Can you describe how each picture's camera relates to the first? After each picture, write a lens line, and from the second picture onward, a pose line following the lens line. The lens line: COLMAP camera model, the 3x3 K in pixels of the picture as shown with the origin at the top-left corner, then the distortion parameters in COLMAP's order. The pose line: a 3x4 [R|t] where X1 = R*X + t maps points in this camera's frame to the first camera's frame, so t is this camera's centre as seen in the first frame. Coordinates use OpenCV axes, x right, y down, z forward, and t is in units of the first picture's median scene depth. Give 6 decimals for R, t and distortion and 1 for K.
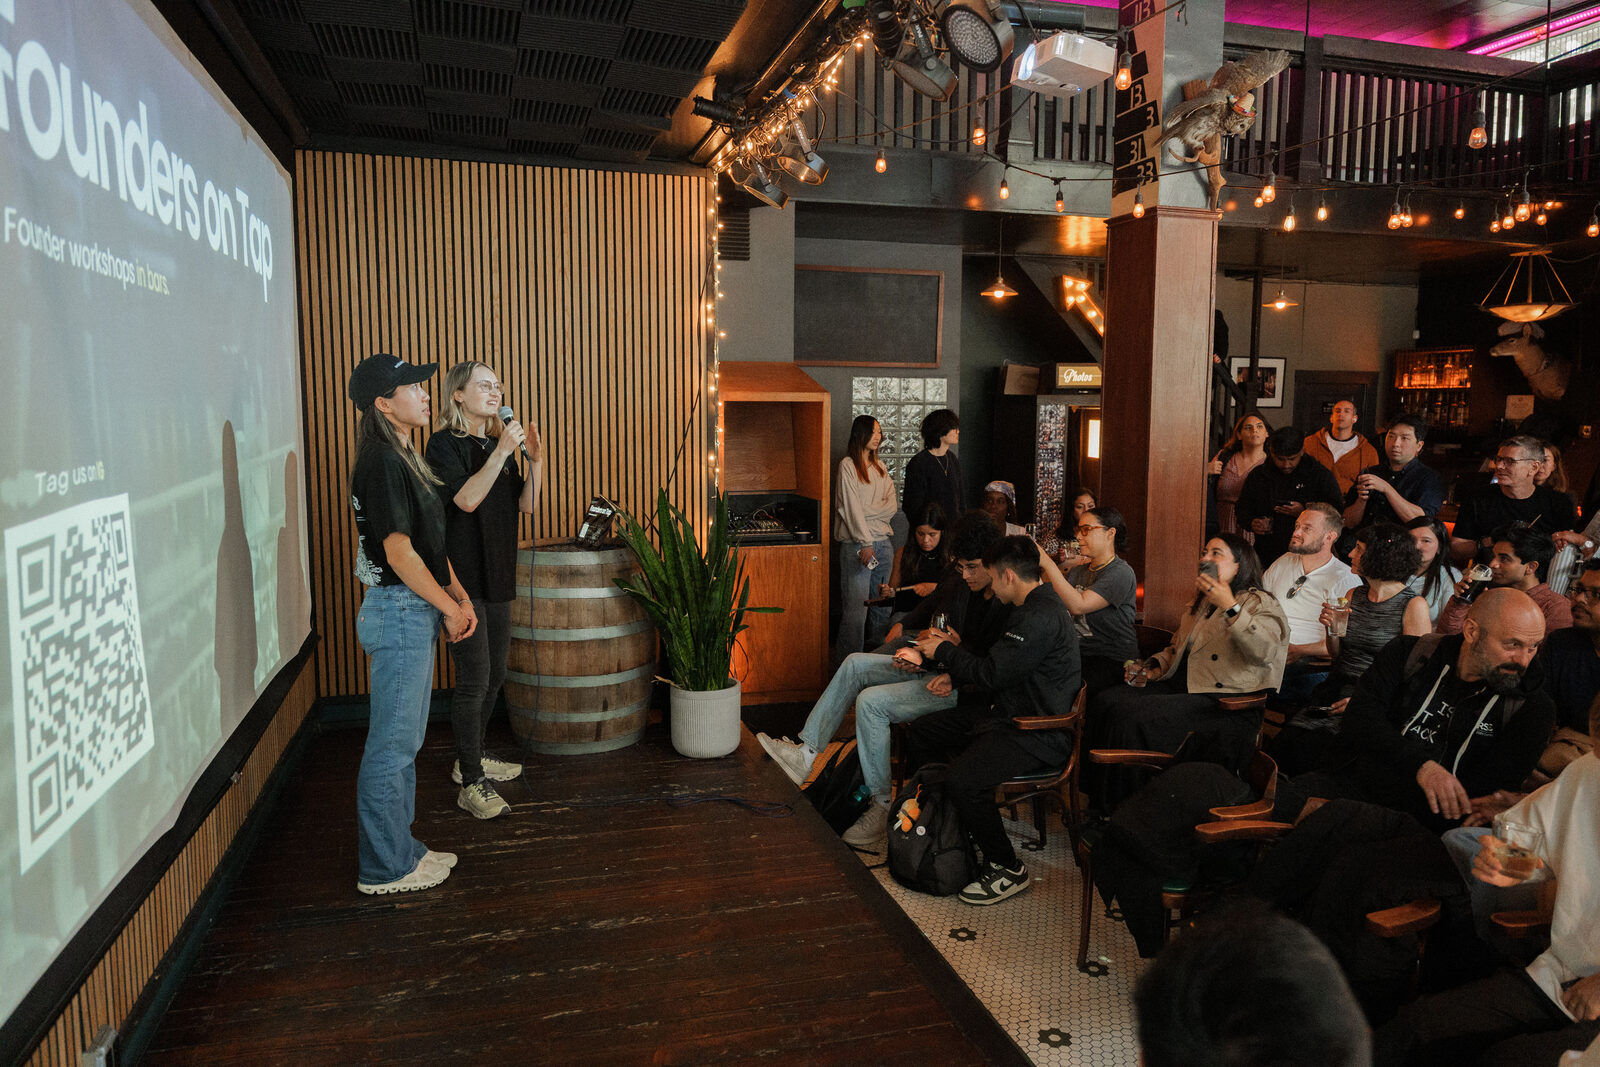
lens RADIAL K [[1079.9, 0, 800.0], [0, 1079.9, 533.5], [0, 0, 1]] dist [-0.001391, -0.002062]
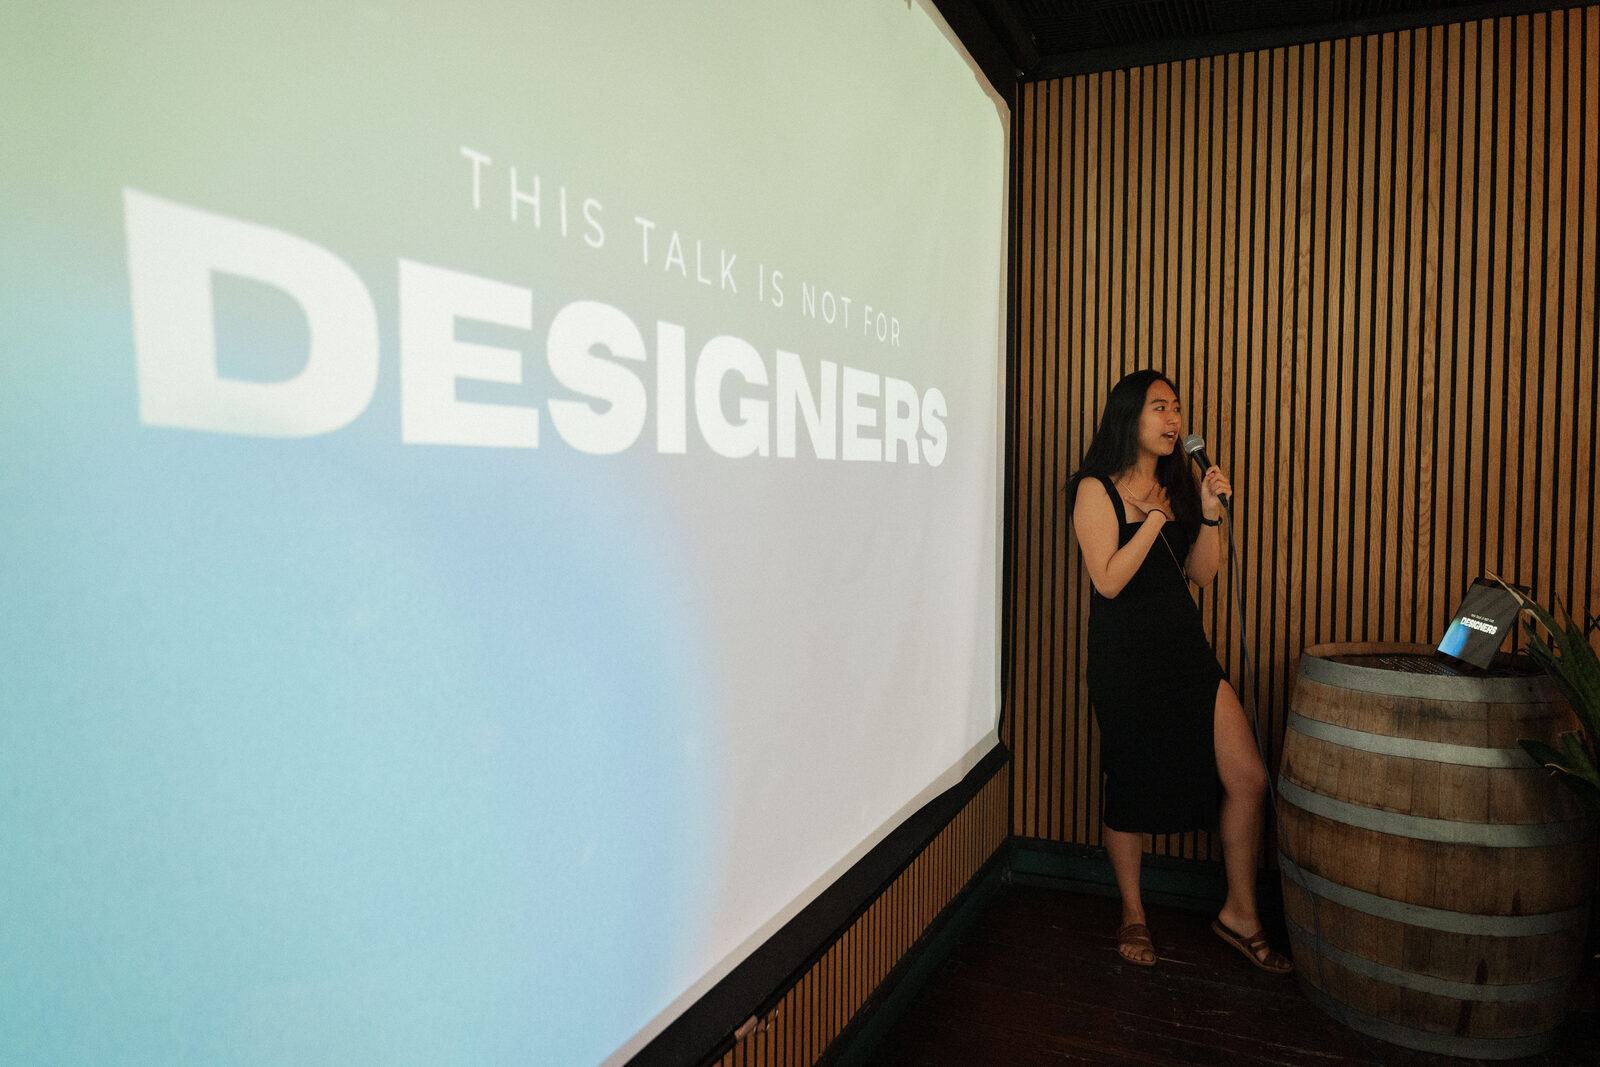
lens RADIAL K [[1079.9, 0, 800.0], [0, 1079.9, 533.5], [0, 0, 1]] dist [-0.001391, -0.002062]
pose [[0.759106, 0.026772, -0.650417, -0.089489], [-0.079900, 0.995431, -0.052278, 0.000548], [0.646045, 0.091653, 0.757777, 0.342111]]
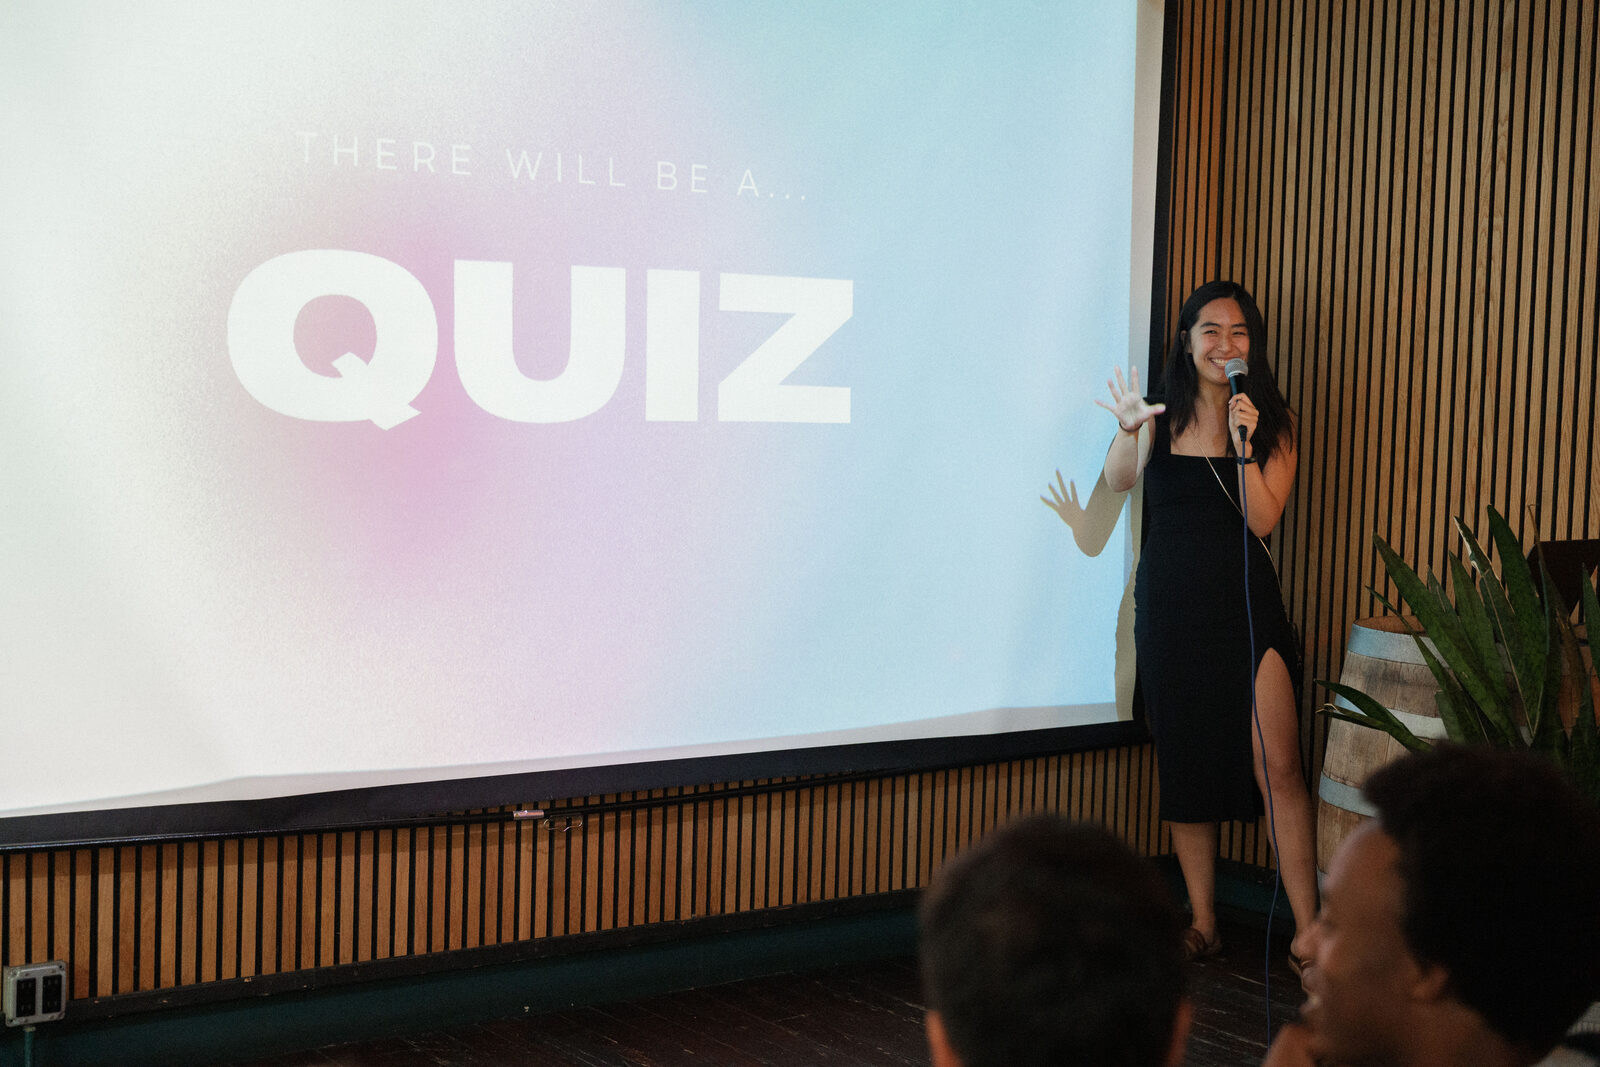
lens RADIAL K [[2312.0, 0, 800.0], [0, 2312.0, 533.5], [0, 0, 1]] dist [0.016585, 0.033519]
pose [[0.346963, 0.060622, -0.935918, 0.590257], [-0.141803, 0.989828, 0.011544, -0.000455], [0.927097, 0.128710, 0.352030, 0.354174]]
